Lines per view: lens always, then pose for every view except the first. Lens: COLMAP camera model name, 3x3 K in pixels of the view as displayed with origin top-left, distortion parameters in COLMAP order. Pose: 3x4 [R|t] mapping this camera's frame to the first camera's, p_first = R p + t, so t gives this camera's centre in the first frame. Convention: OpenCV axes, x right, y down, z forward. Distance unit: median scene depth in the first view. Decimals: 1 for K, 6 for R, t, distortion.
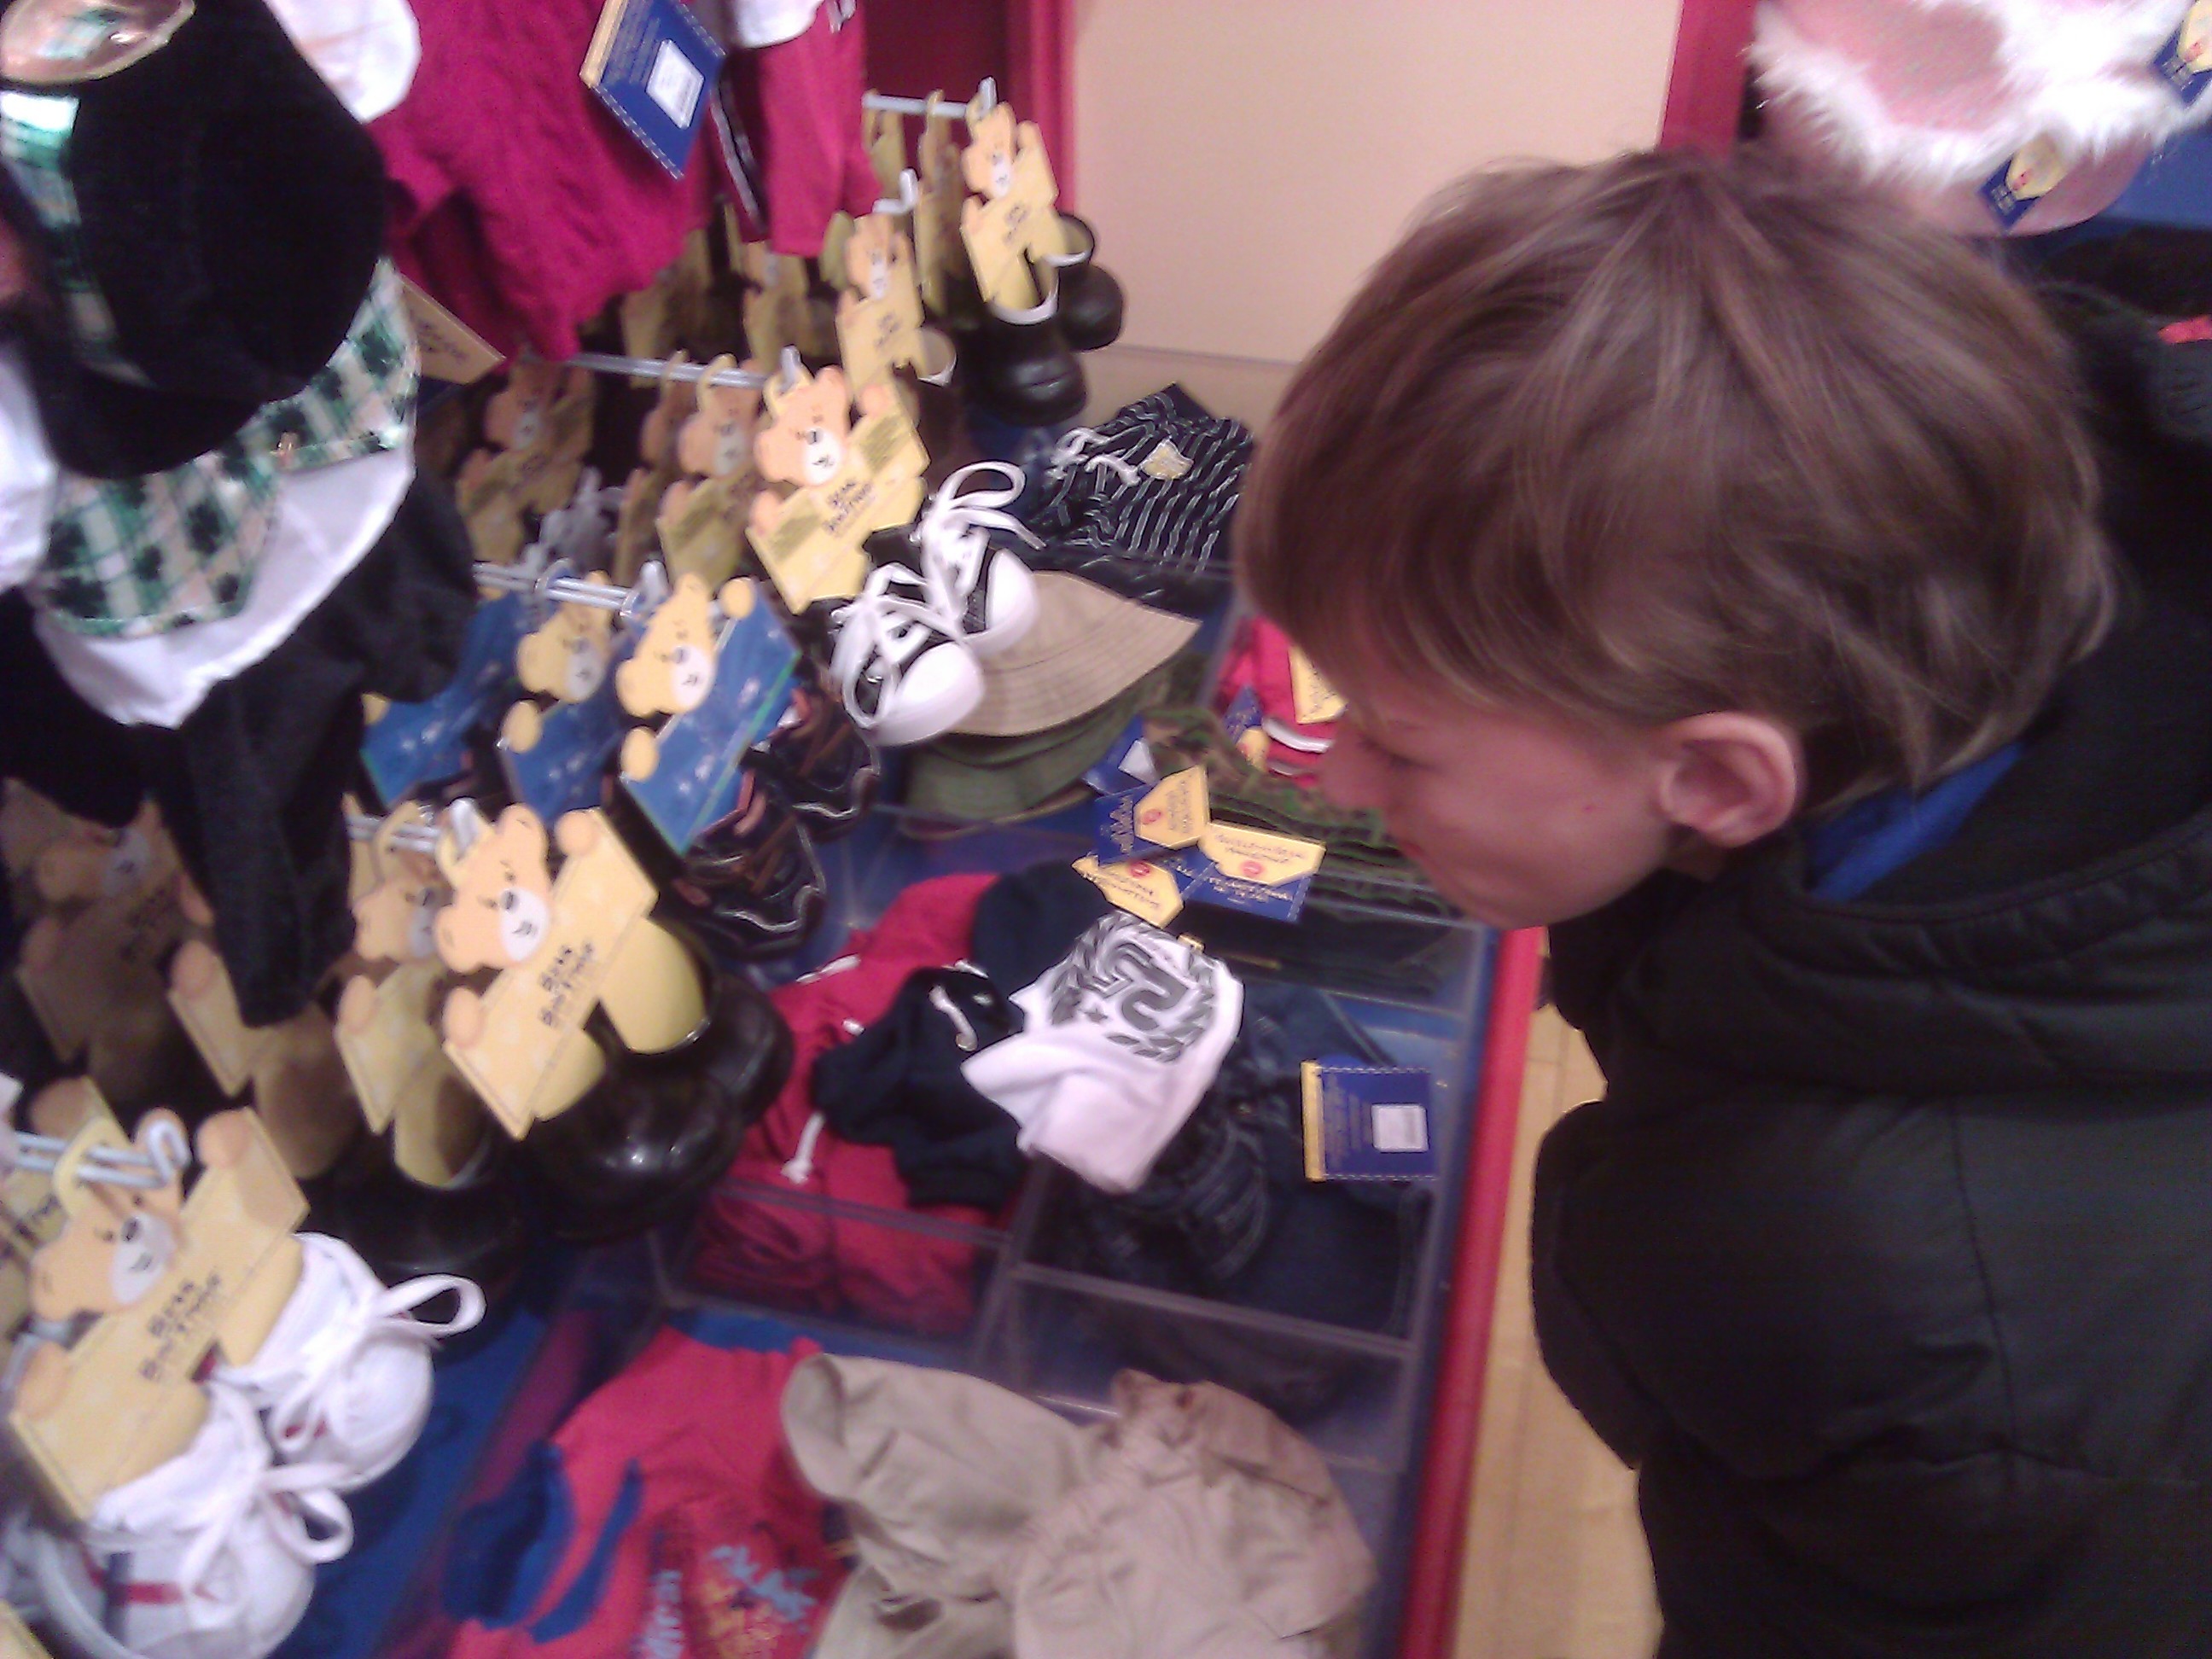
lens RADIAL K [[2092.7, 0, 1020.5], [0, 2092.7, 797.2], [0, 0, 1]] dist [0.091290, -0.345682]
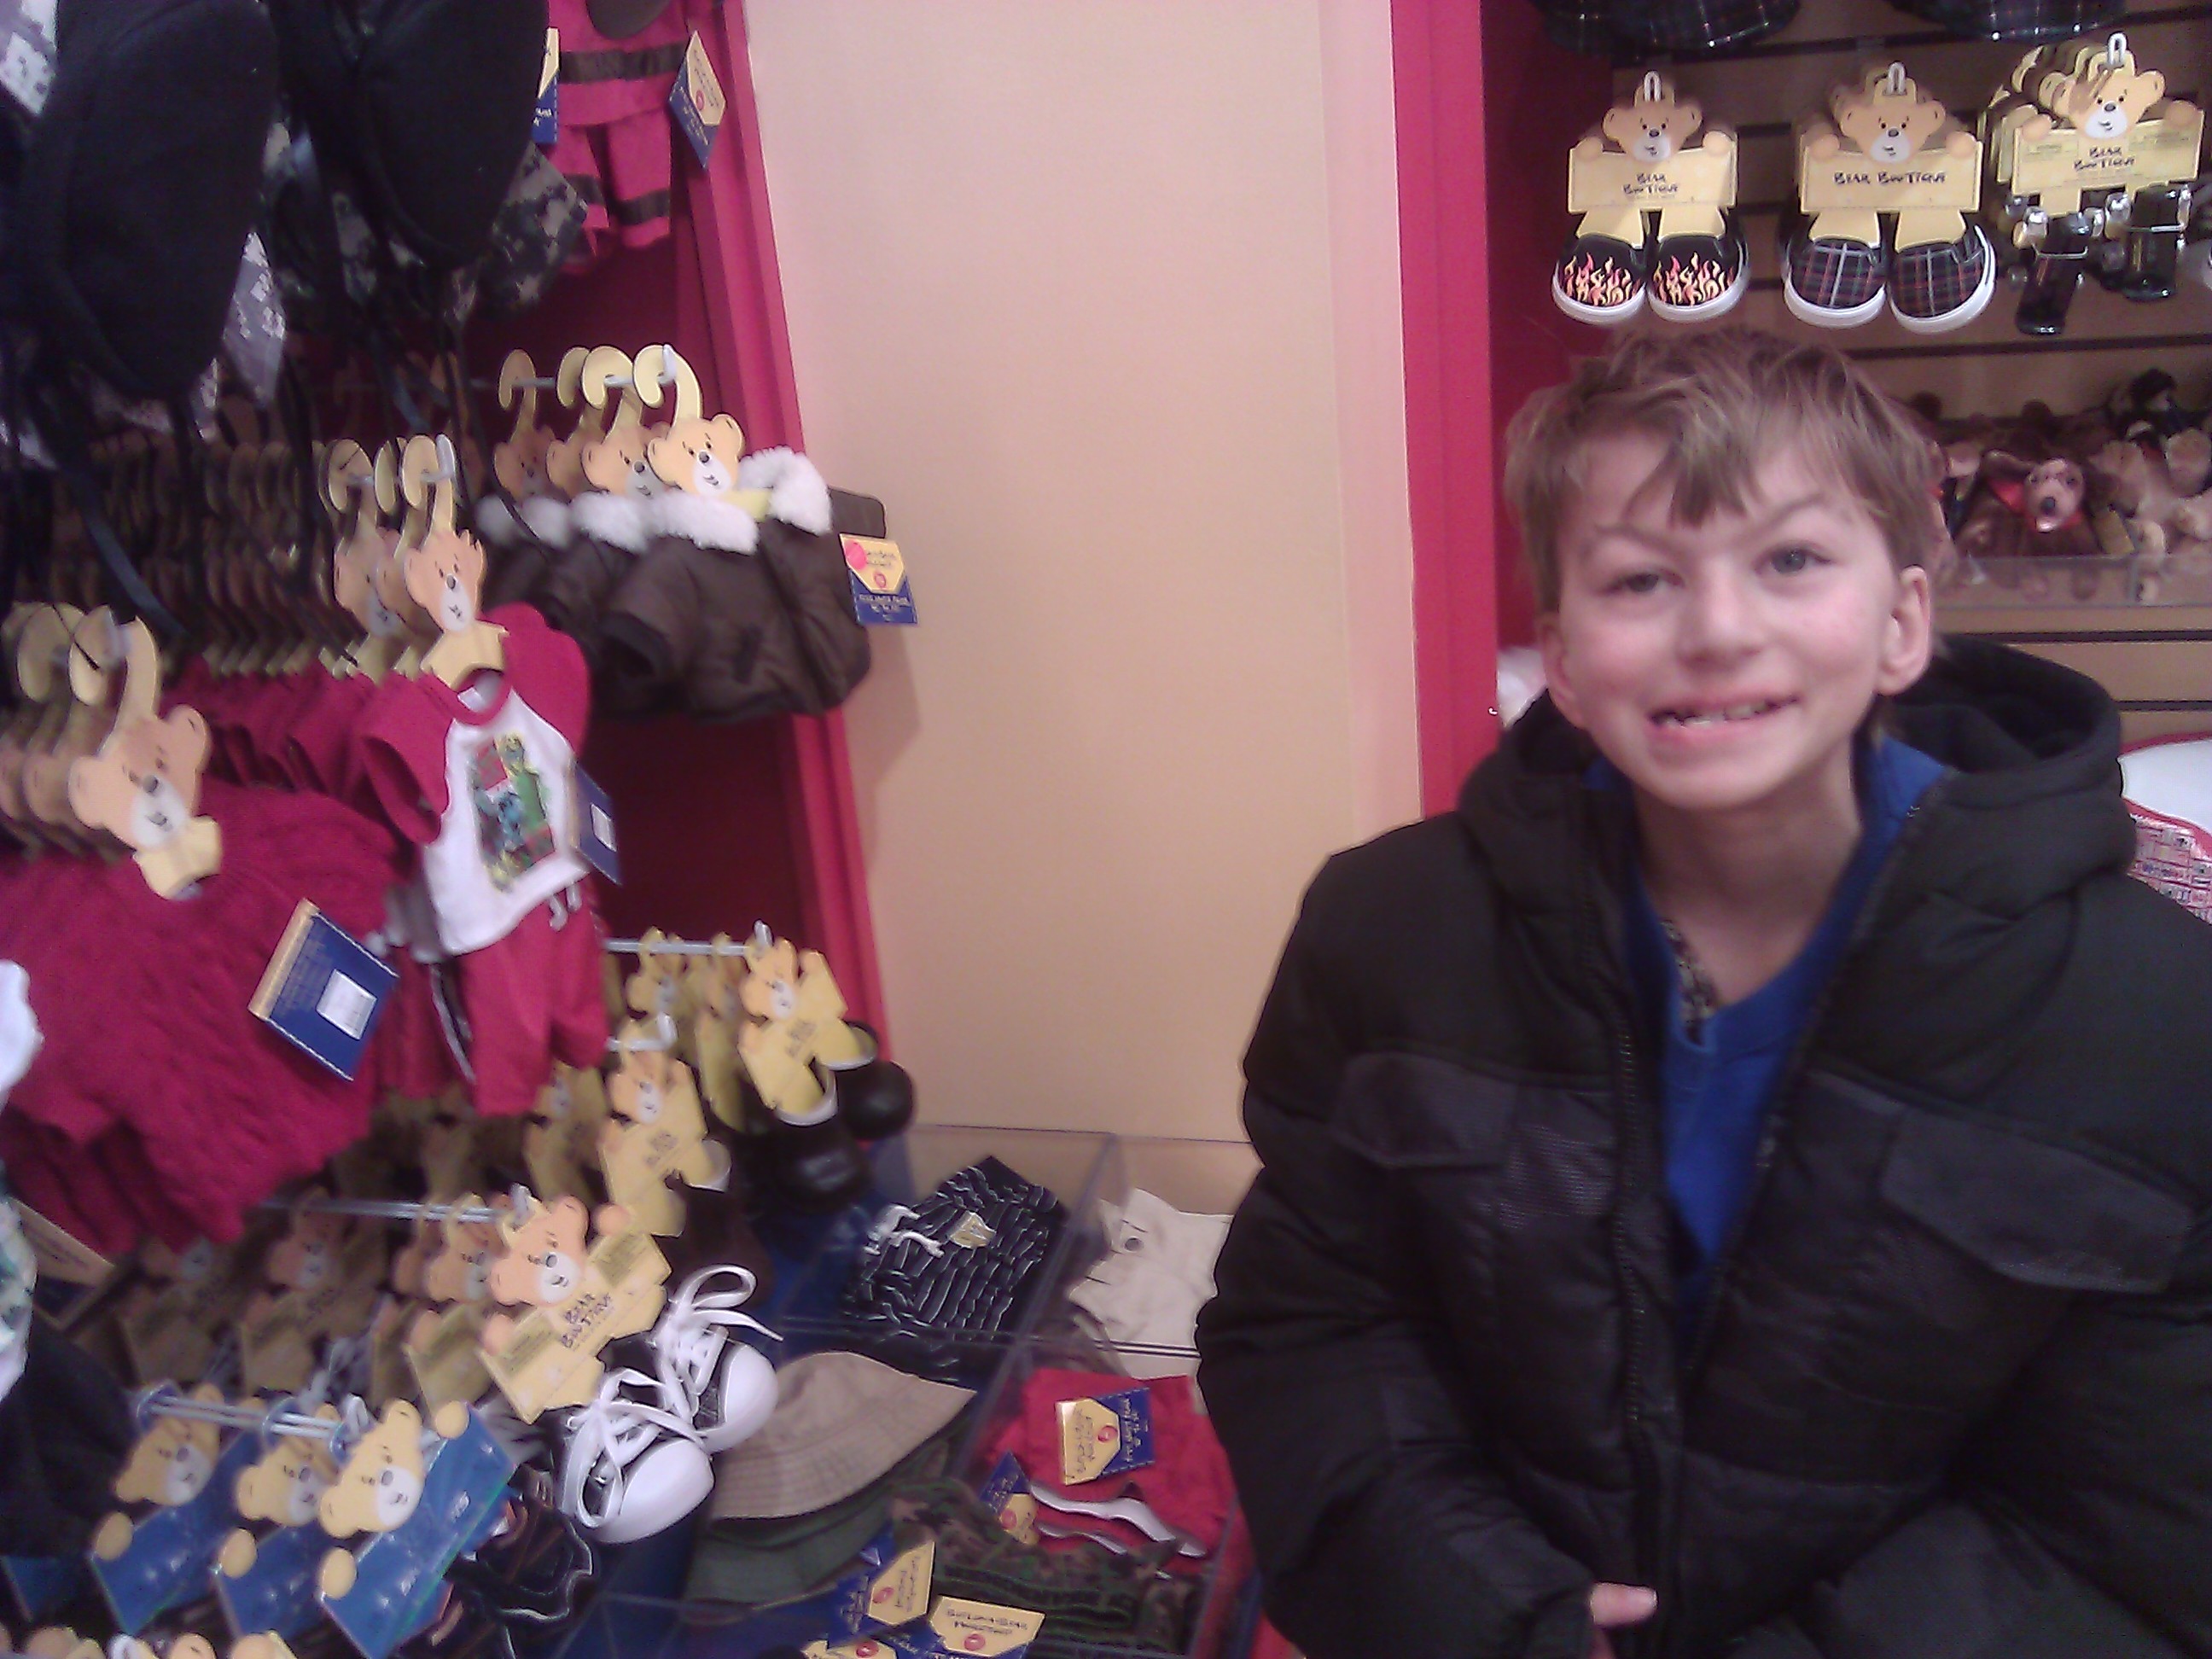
lens RADIAL K [[2092.7, 0, 1020.5], [0, 2092.7, 797.2], [0, 0, 1]] dist [0.091290, -0.345682]
pose [[0.996280, -0.079219, -0.033922, 0.209492], [0.063541, 0.941197, -0.331829, -0.013354], [0.058214, 0.328440, 0.942729, -0.135460]]
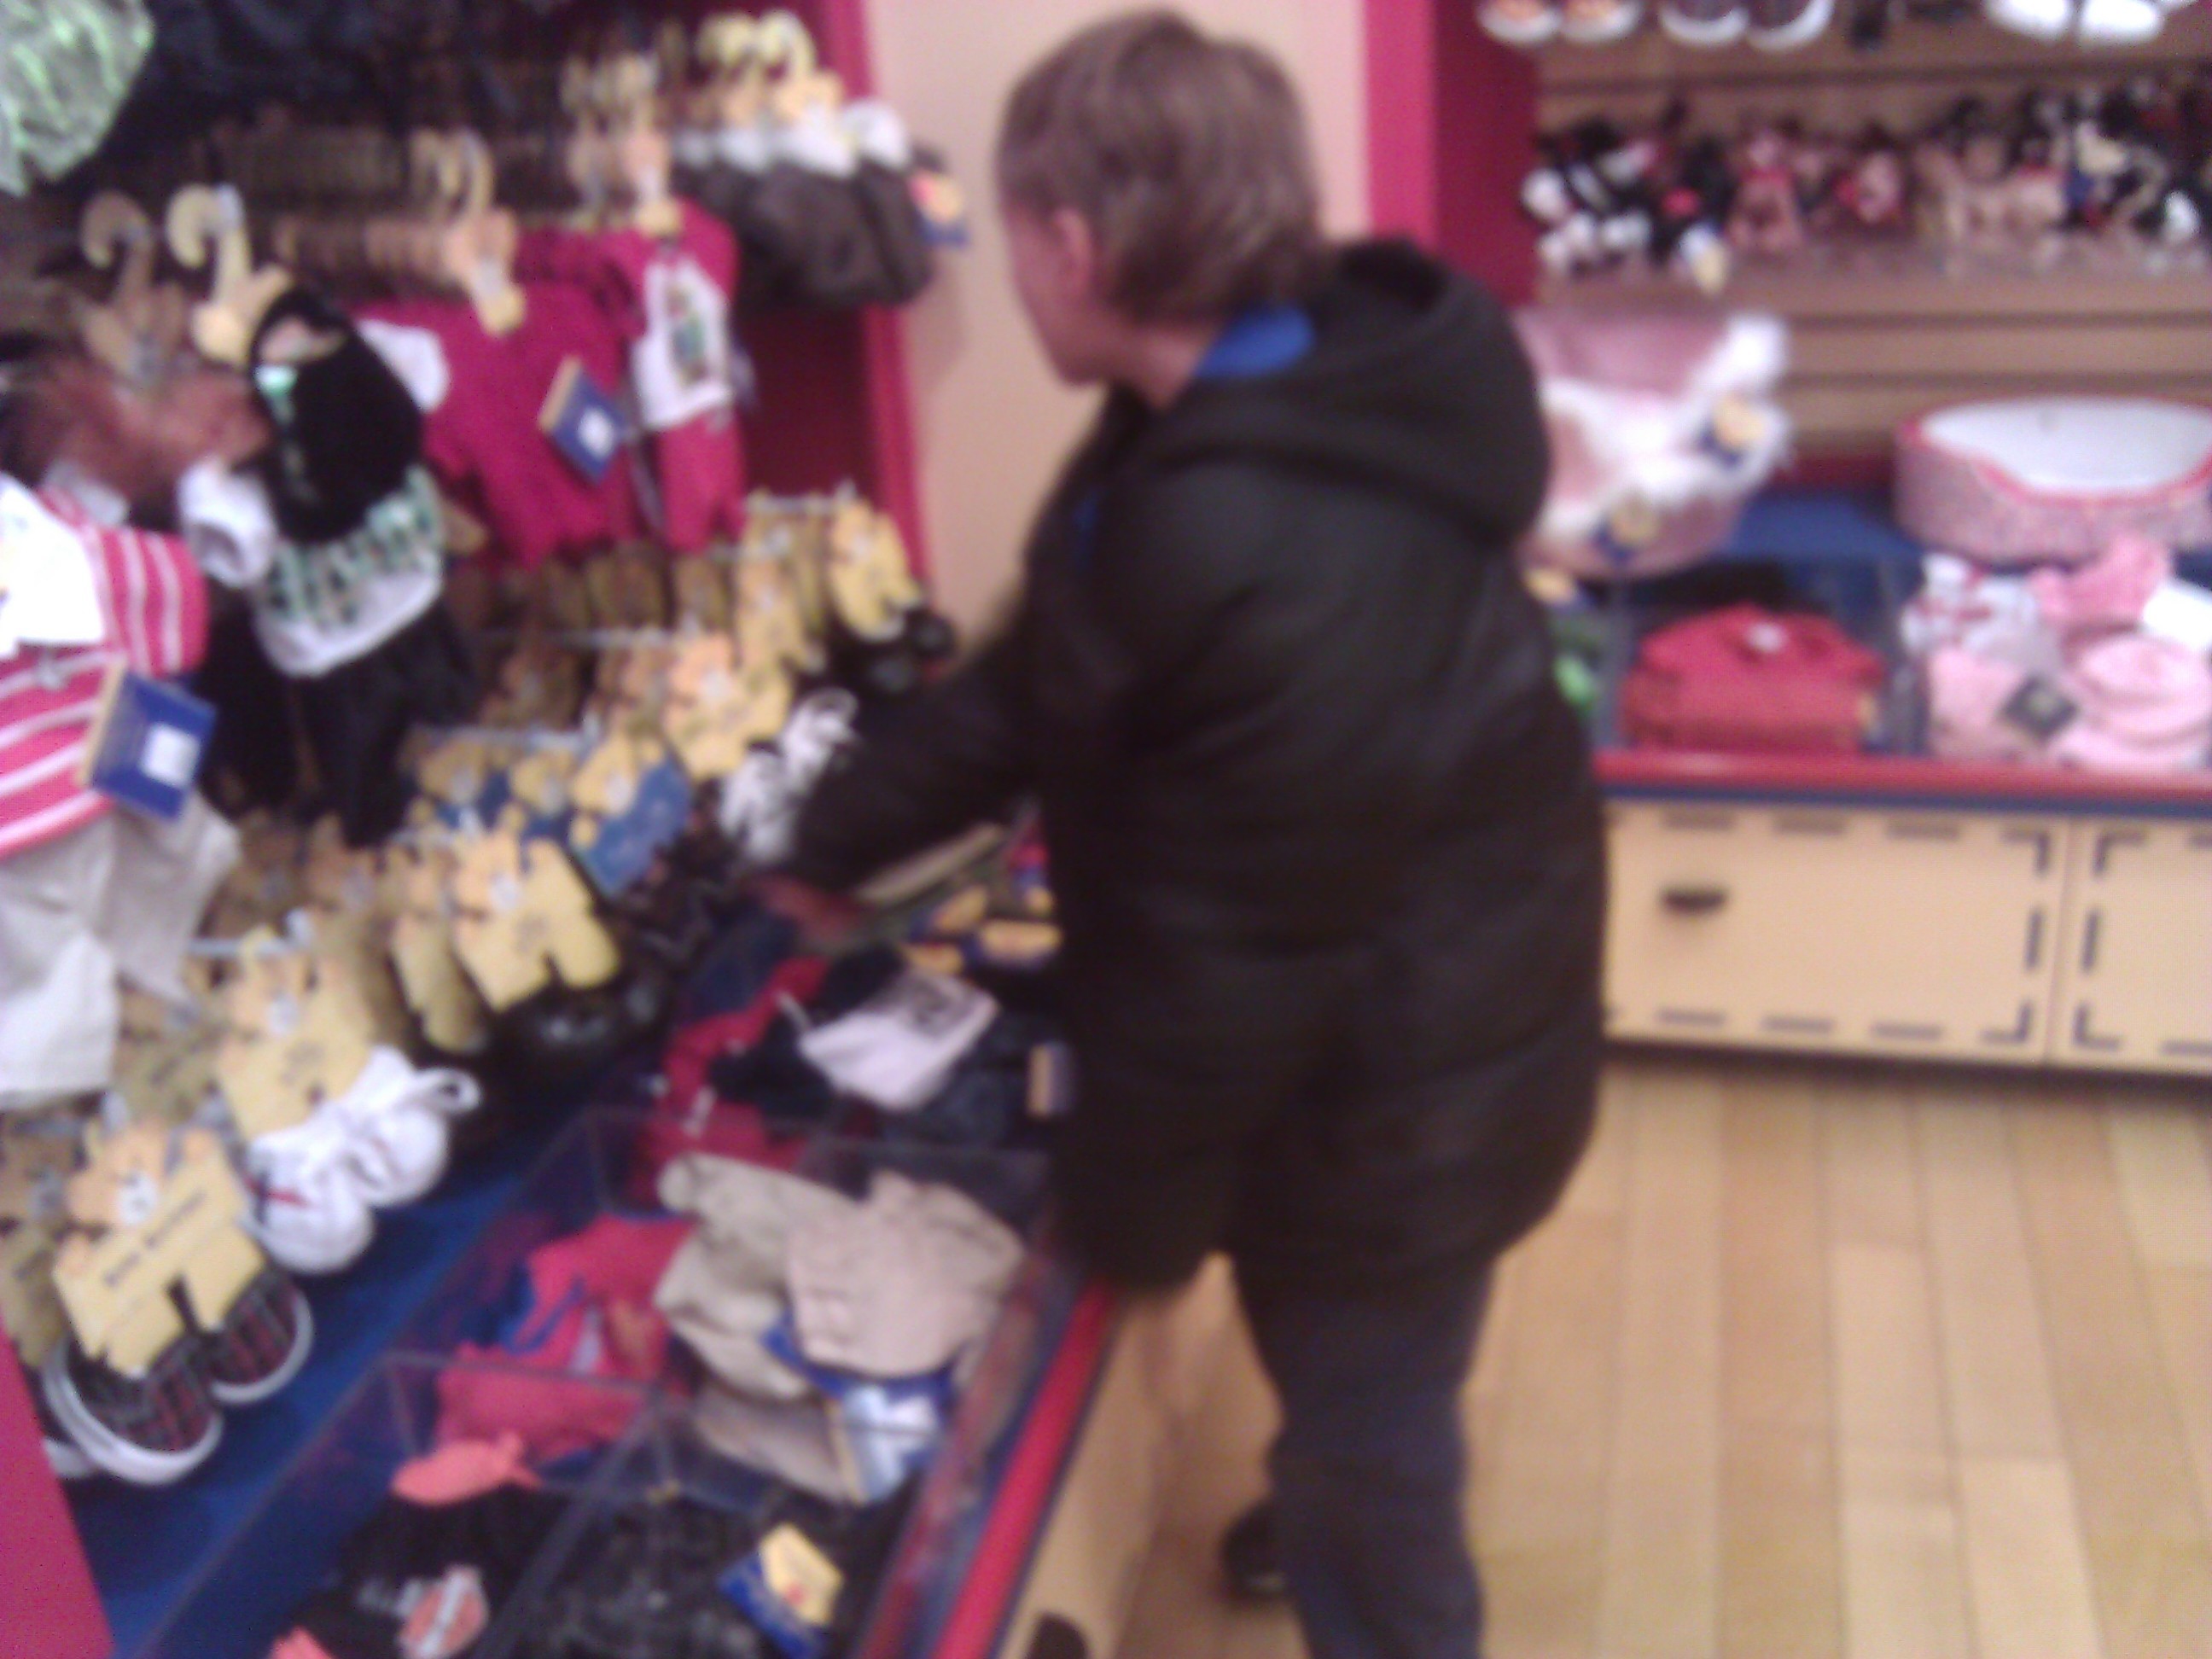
lens RADIAL K [[2092.7, 0, 1020.5], [0, 2092.7, 797.2], [0, 0, 1]] dist [0.091290, -0.345682]
pose [[0.997875, -0.056826, -0.031884, 0.177075], [0.046865, 0.965876, -0.254730, 0.323666], [0.045271, 0.252694, 0.966487, -0.479925]]
